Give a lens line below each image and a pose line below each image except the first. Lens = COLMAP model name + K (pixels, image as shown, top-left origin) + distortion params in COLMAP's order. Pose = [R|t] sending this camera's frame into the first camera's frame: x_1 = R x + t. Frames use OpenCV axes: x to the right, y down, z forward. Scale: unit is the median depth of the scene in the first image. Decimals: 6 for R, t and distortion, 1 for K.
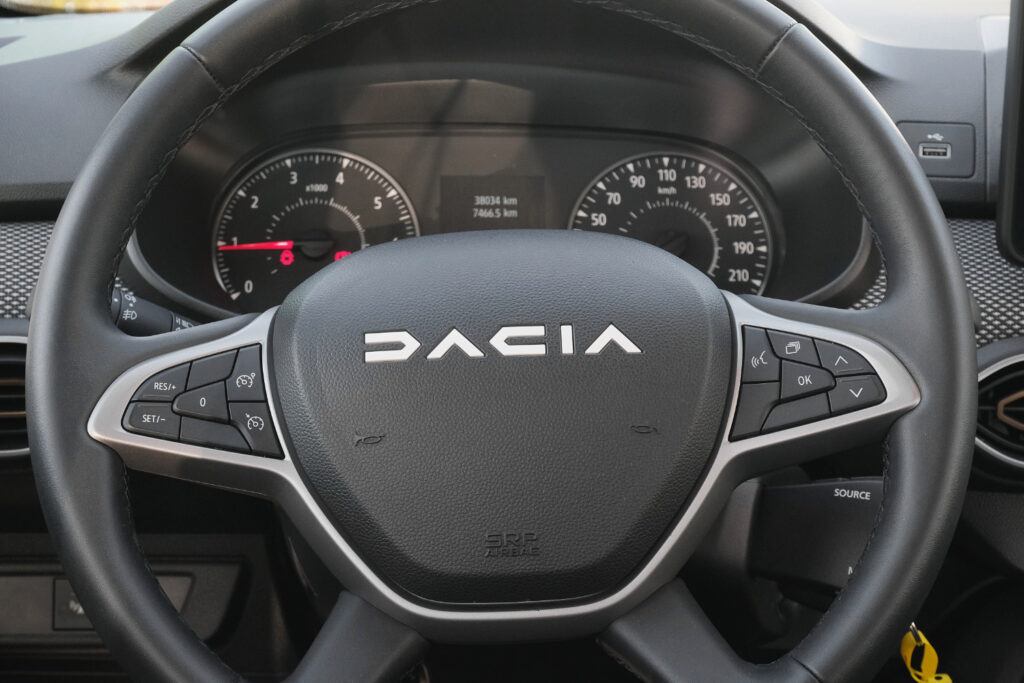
lens RADIAL K [[2064.0, 0, 514.5], [0, 2064.0, 341.1], [0, 0, 1]] dist [-0.046913, 0.000000]
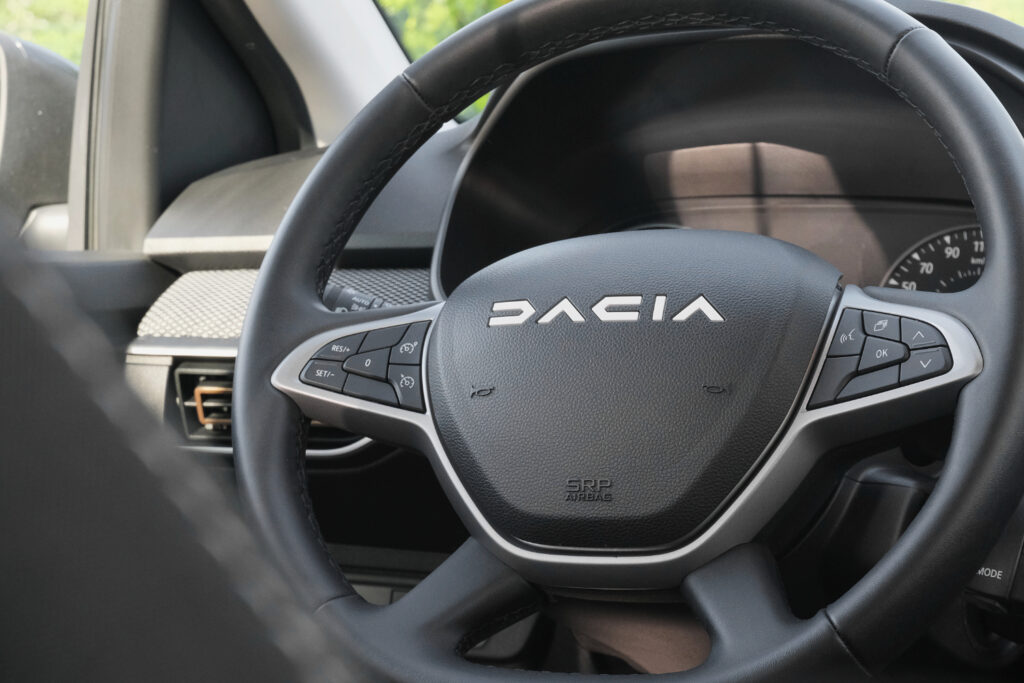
lens RADIAL K [[2064.0, 0, 512.2], [0, 2064.0, 343.2], [0, 0, 1]] dist [-0.046913, 0.000000]
pose [[0.897981, 0.012681, -0.439851, 0.315694], [-0.080874, 0.987314, -0.136643, 0.125179], [0.432538, 0.158275, 0.887615, 0.006357]]
